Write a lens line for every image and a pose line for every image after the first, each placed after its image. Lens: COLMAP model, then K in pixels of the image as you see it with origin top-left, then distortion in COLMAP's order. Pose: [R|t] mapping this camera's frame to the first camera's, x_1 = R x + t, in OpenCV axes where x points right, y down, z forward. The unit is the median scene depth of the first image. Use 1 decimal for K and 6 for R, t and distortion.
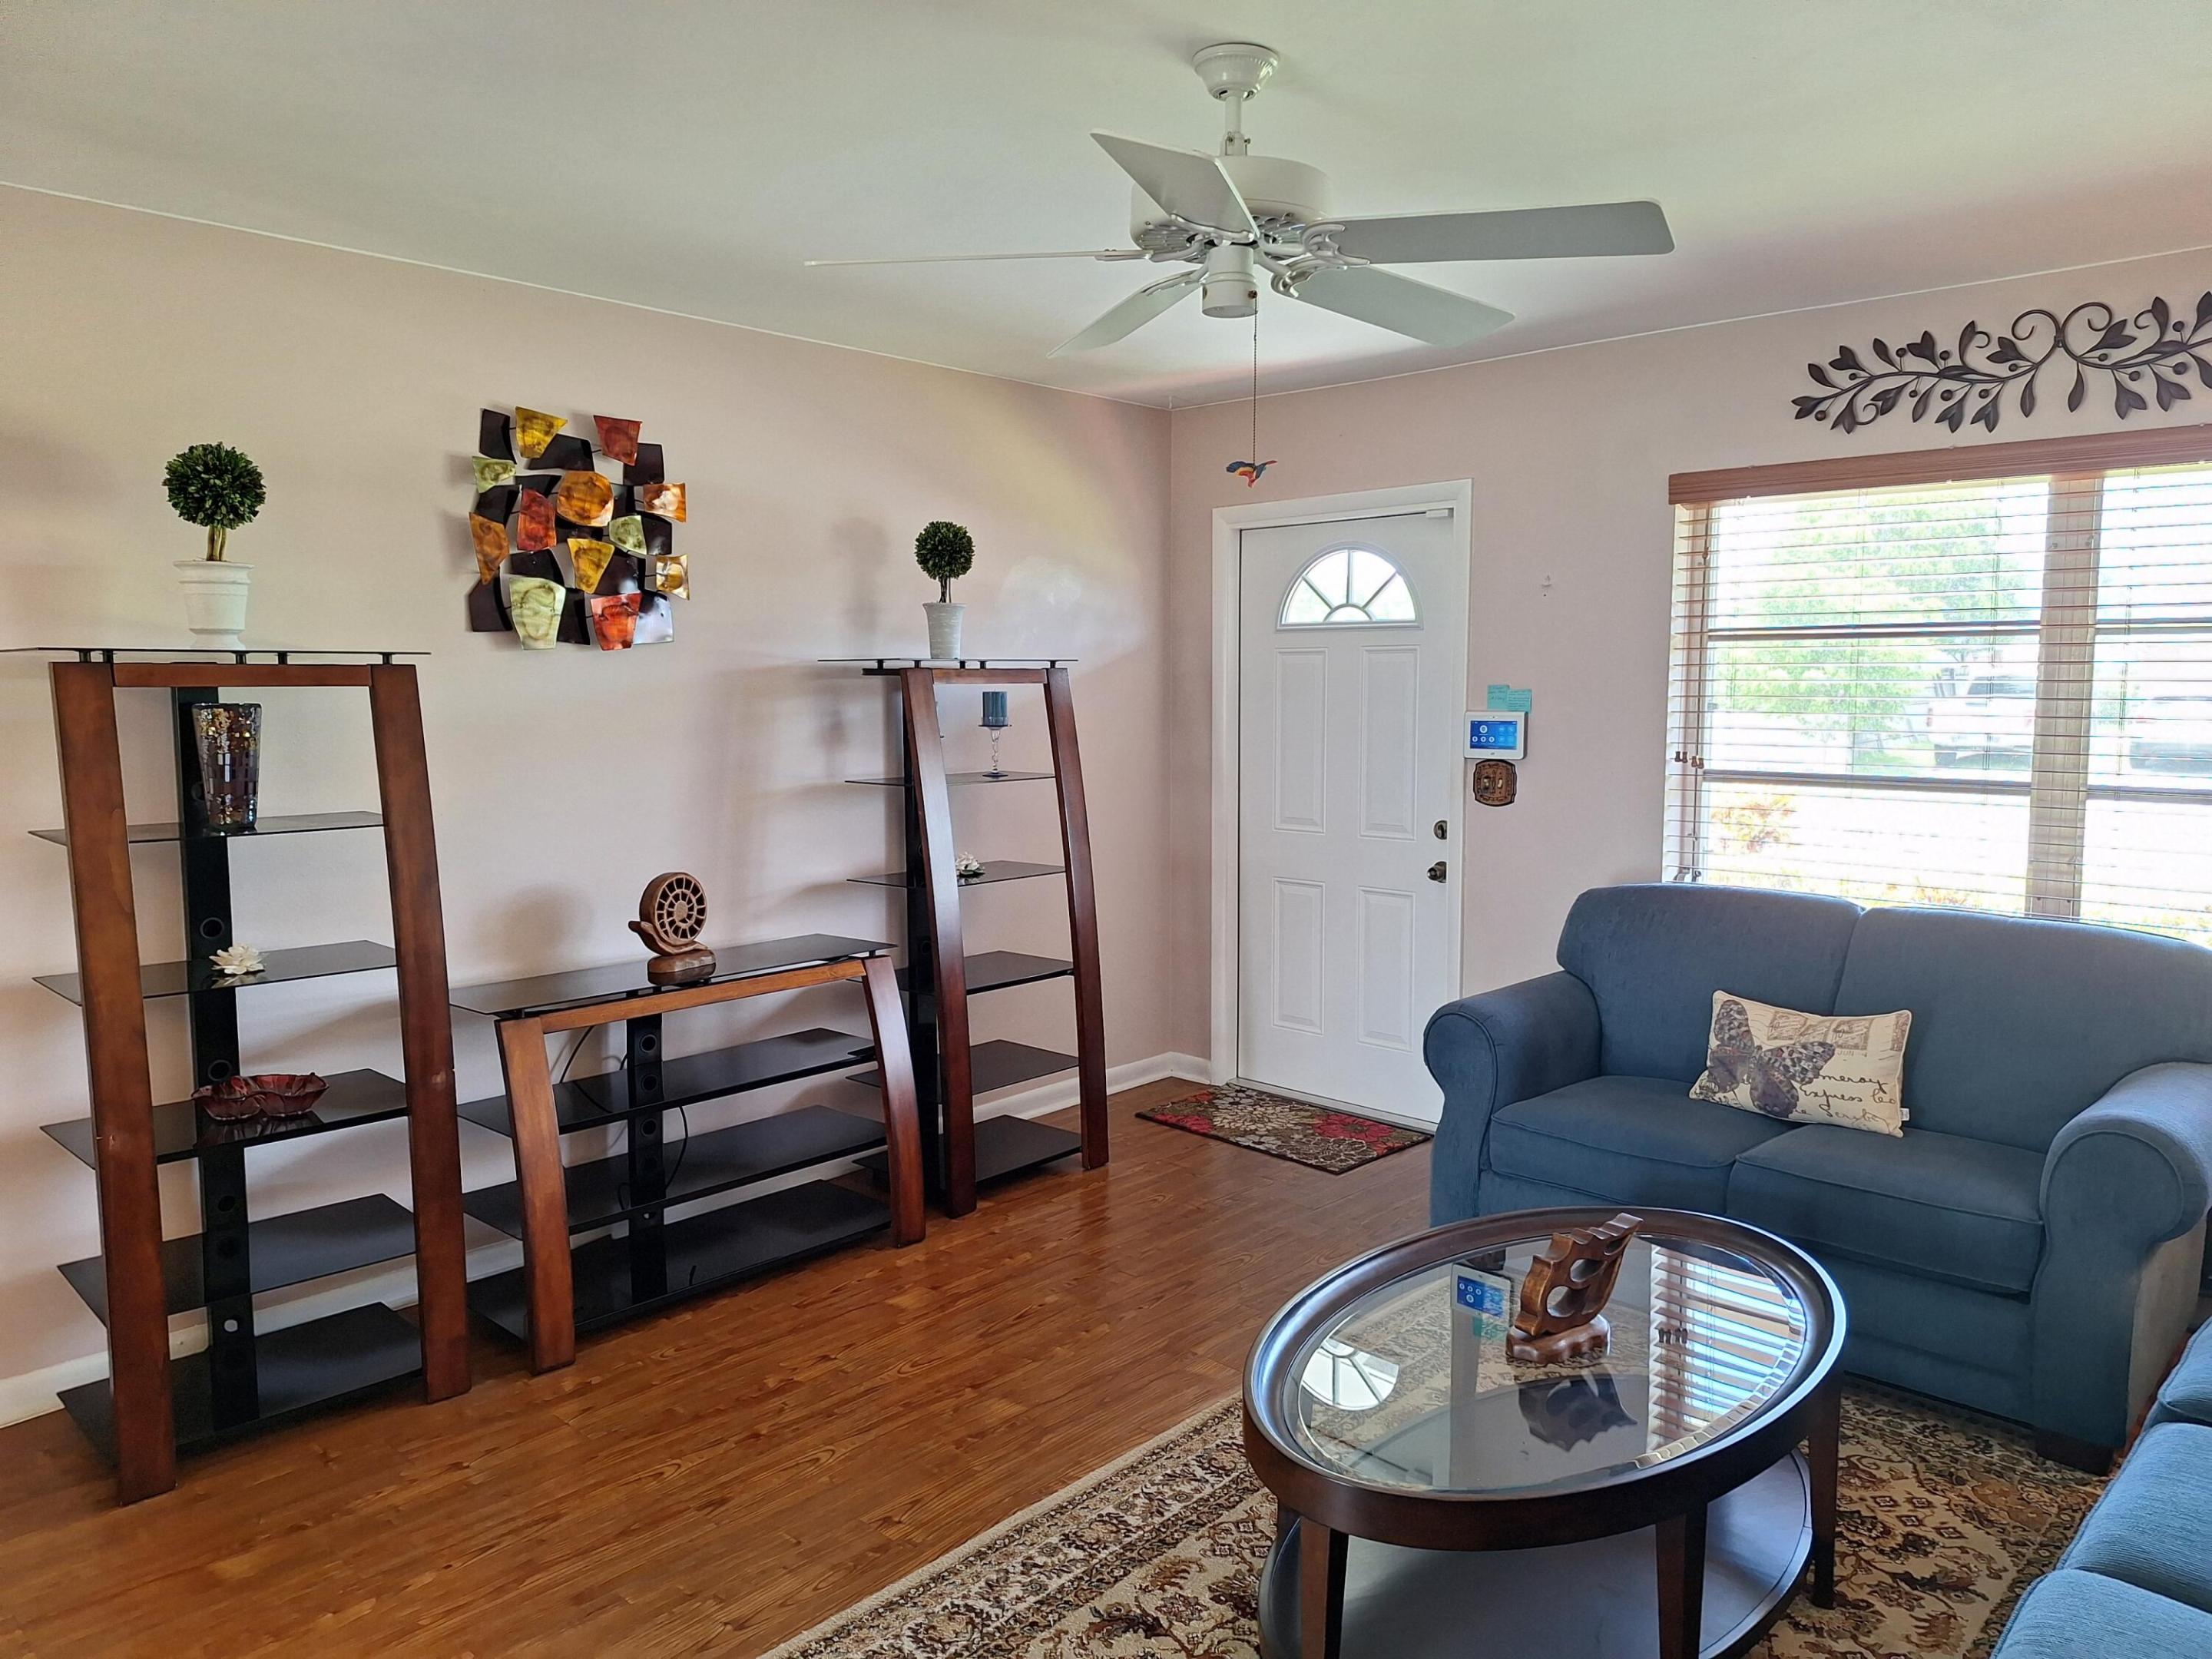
lens RADIAL K [[1491.0, 0, 1106.0], [0, 1491.0, 829.5], [0, 0, 1]] dist [0.034593, -0.047746]
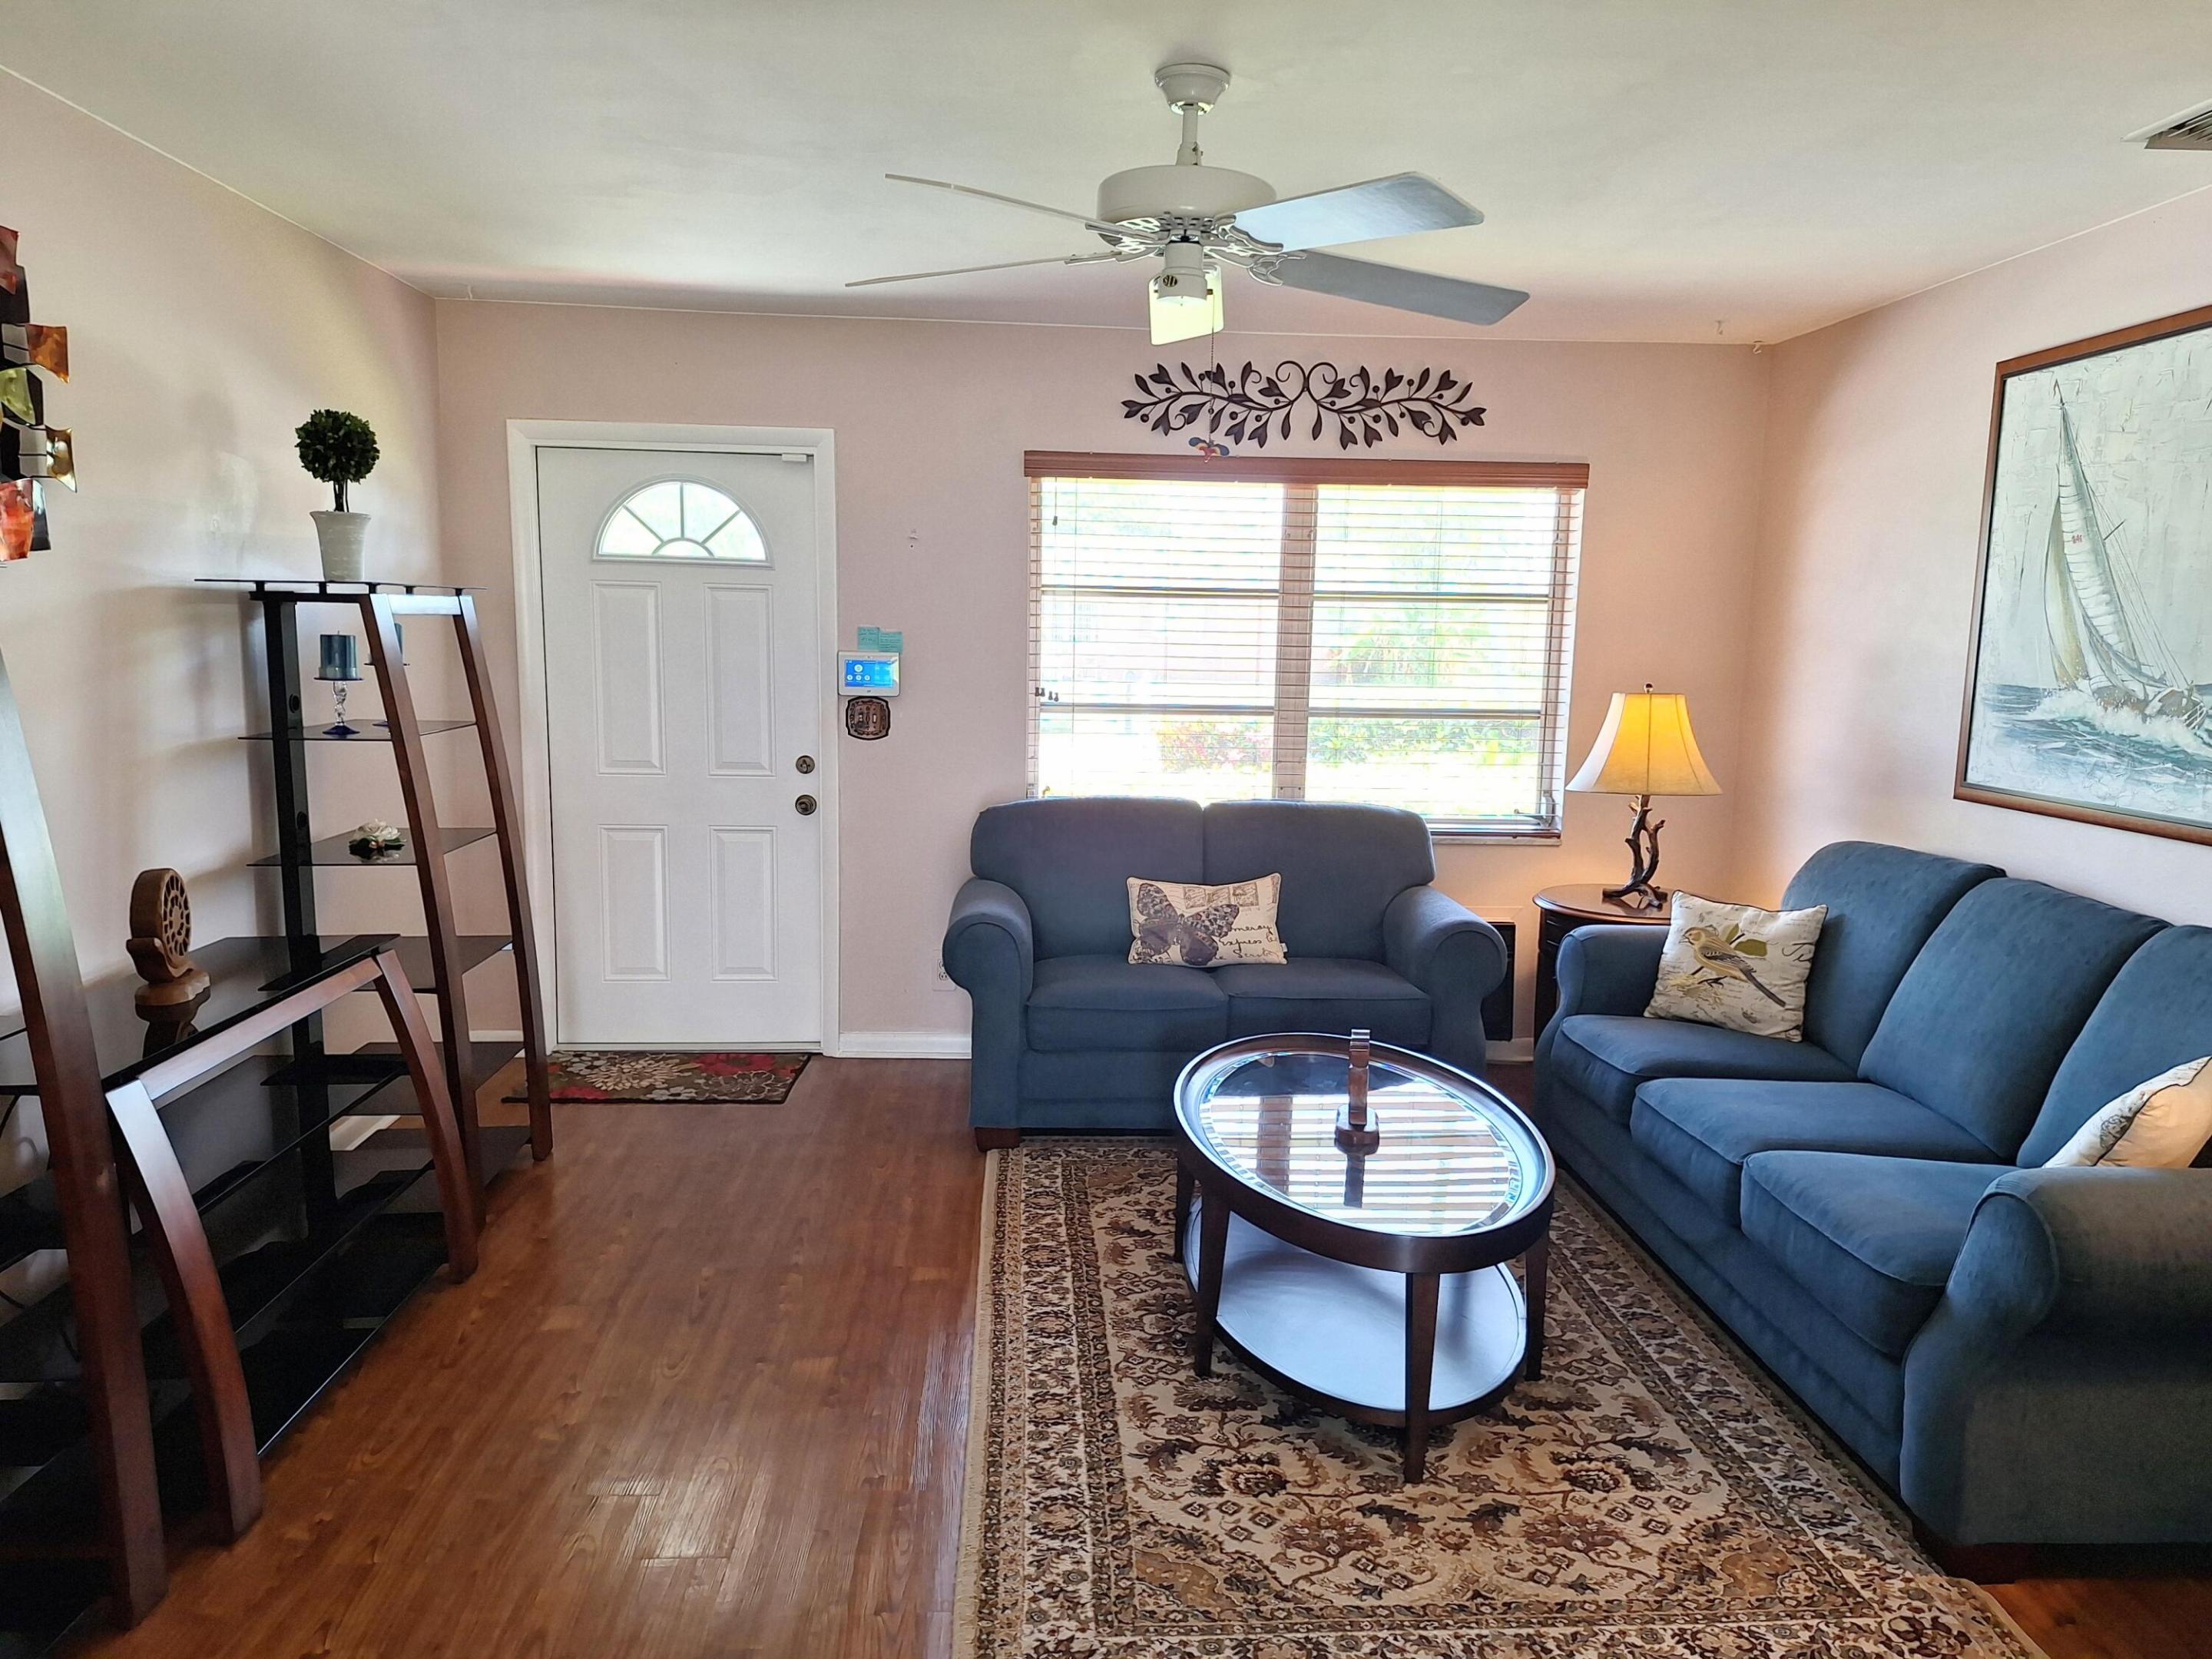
lens RADIAL K [[1518.6, 0, 1119.9], [0, 1518.6, 823.4], [0, 0, 1]] dist [0.114422, -0.142806]
pose [[0.685577, -0.080544, 0.723531, -0.532653], [0.050960, 0.996732, 0.062670, -0.018315], [-0.726215, -0.006094, 0.687441, 0.136322]]
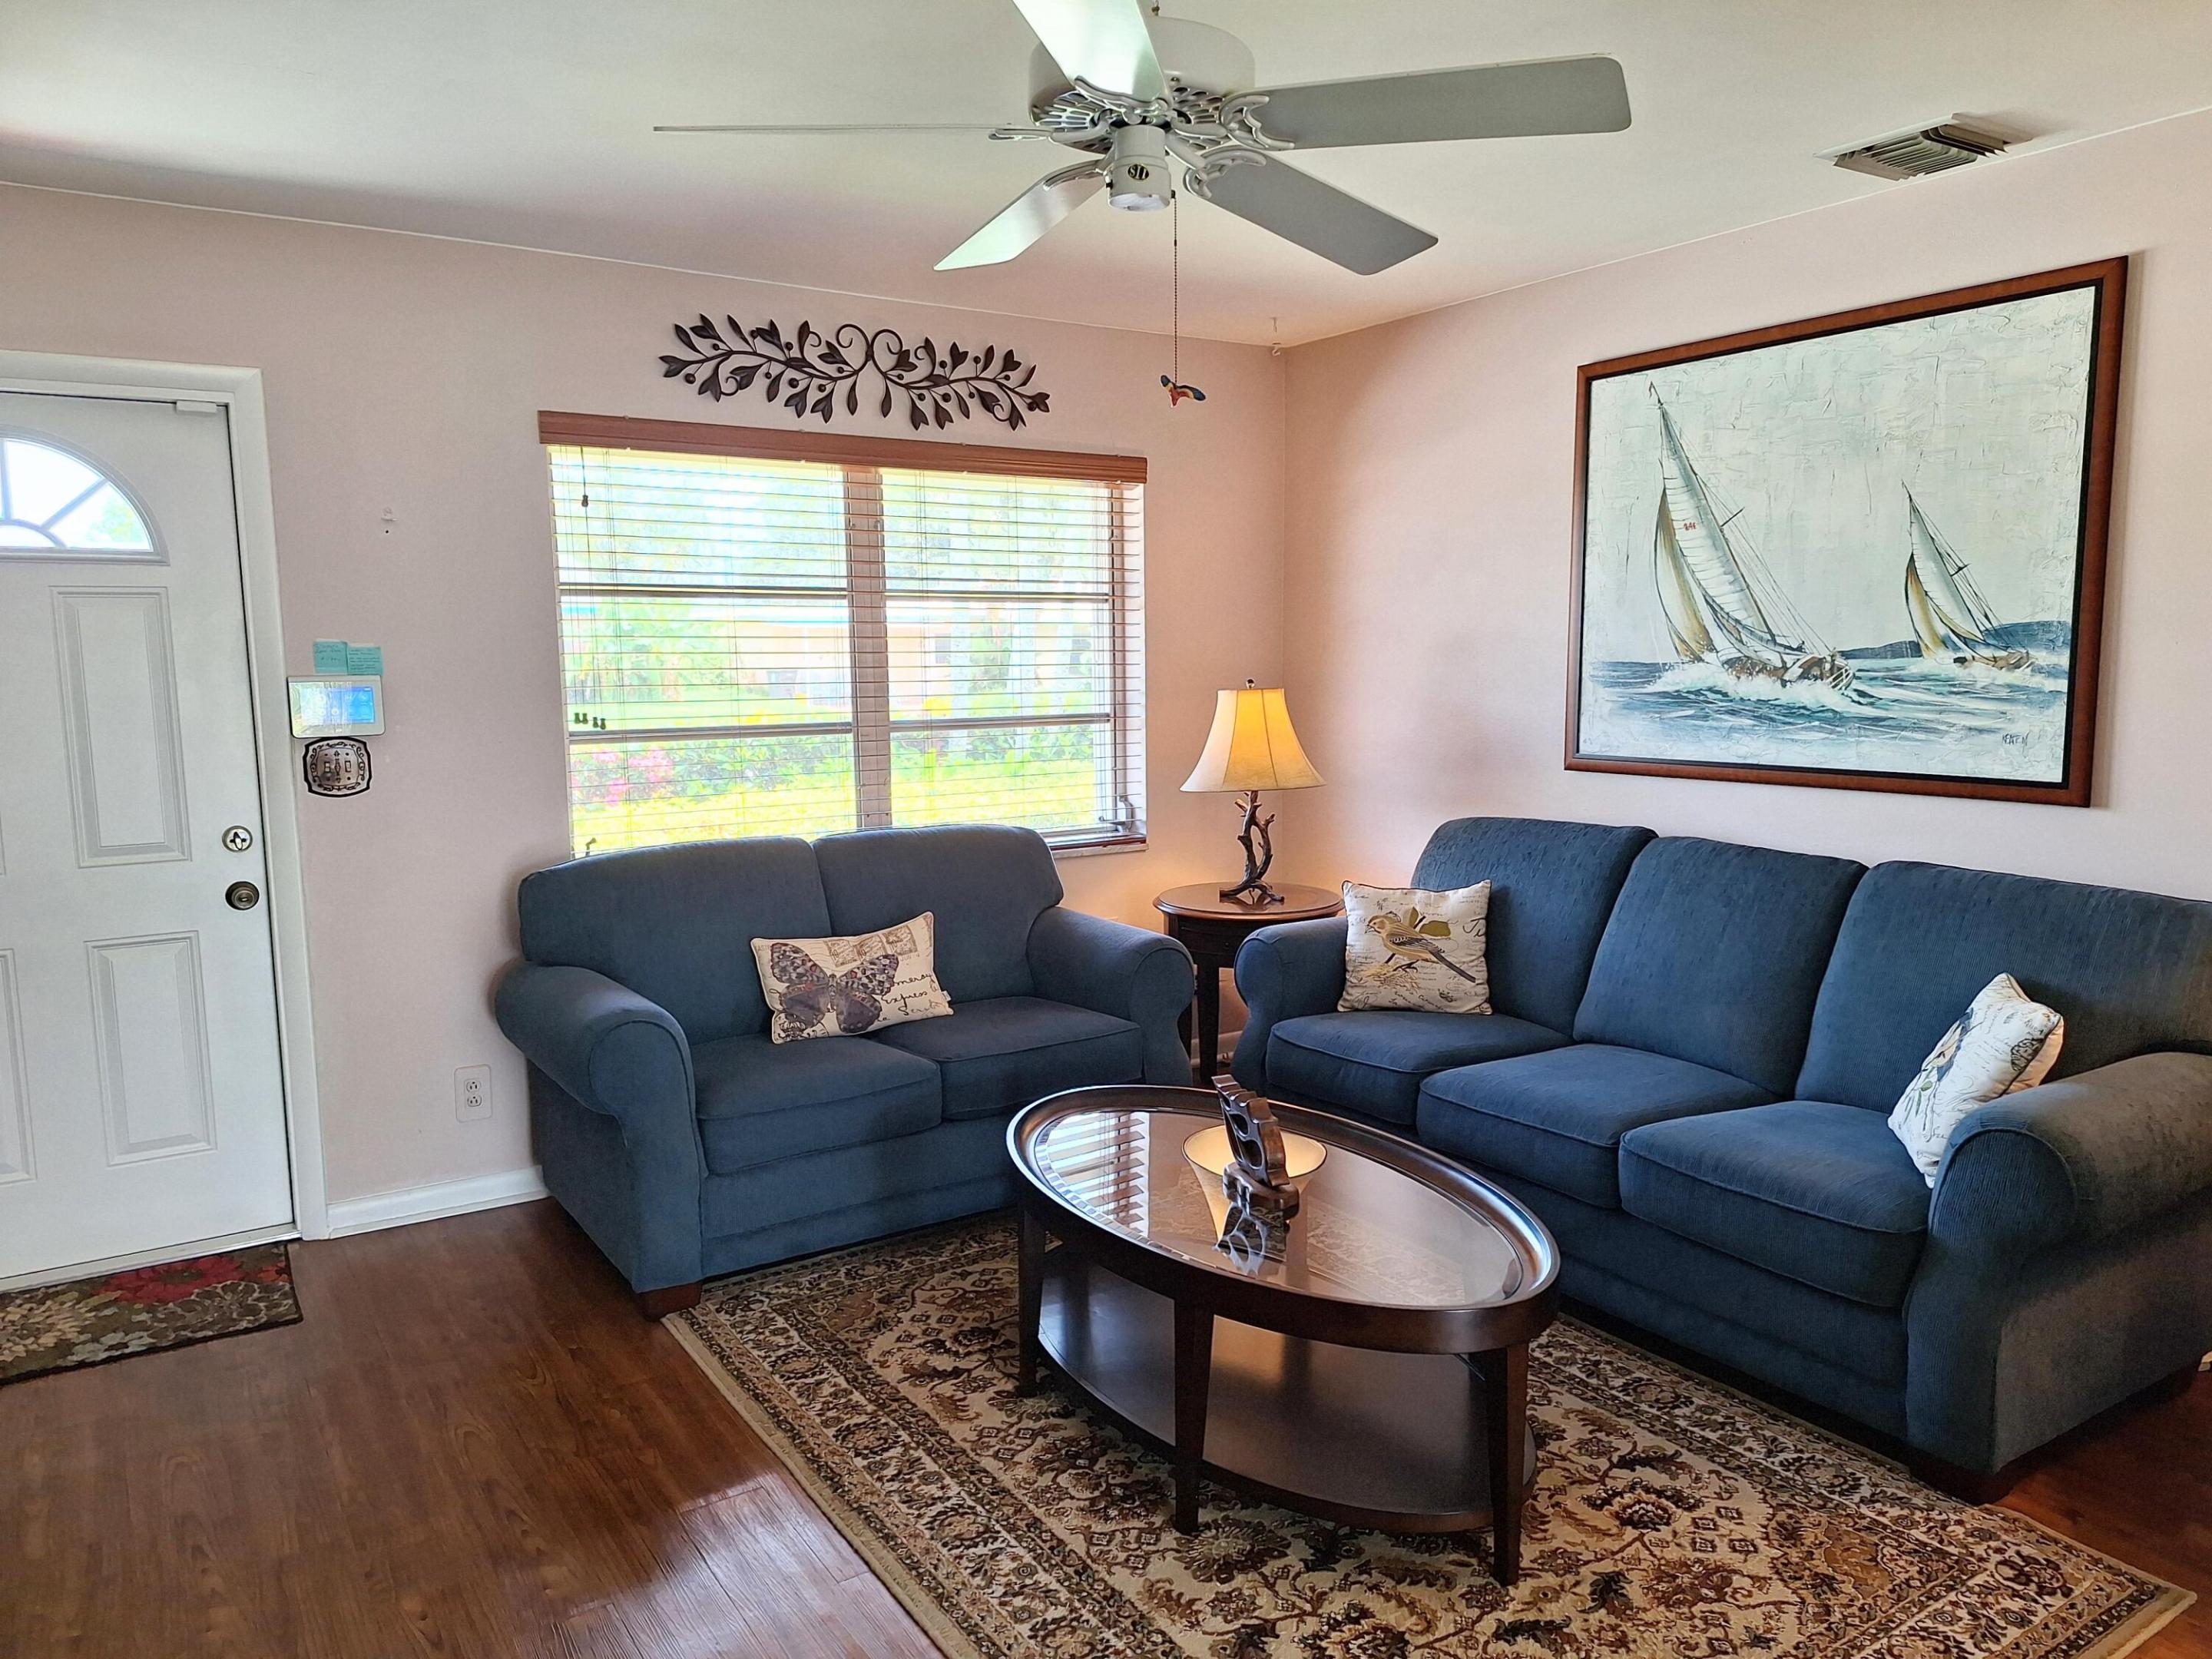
lens RADIAL K [[1518.6, 0, 1119.9], [0, 1518.6, 823.4], [0, 0, 1]] dist [0.114422, -0.142806]
pose [[0.229750, -0.115088, 0.966421, -0.553226], [0.106414, 0.990001, 0.092598, -0.041729], [-0.967415, 0.081566, 0.239700, 0.517819]]
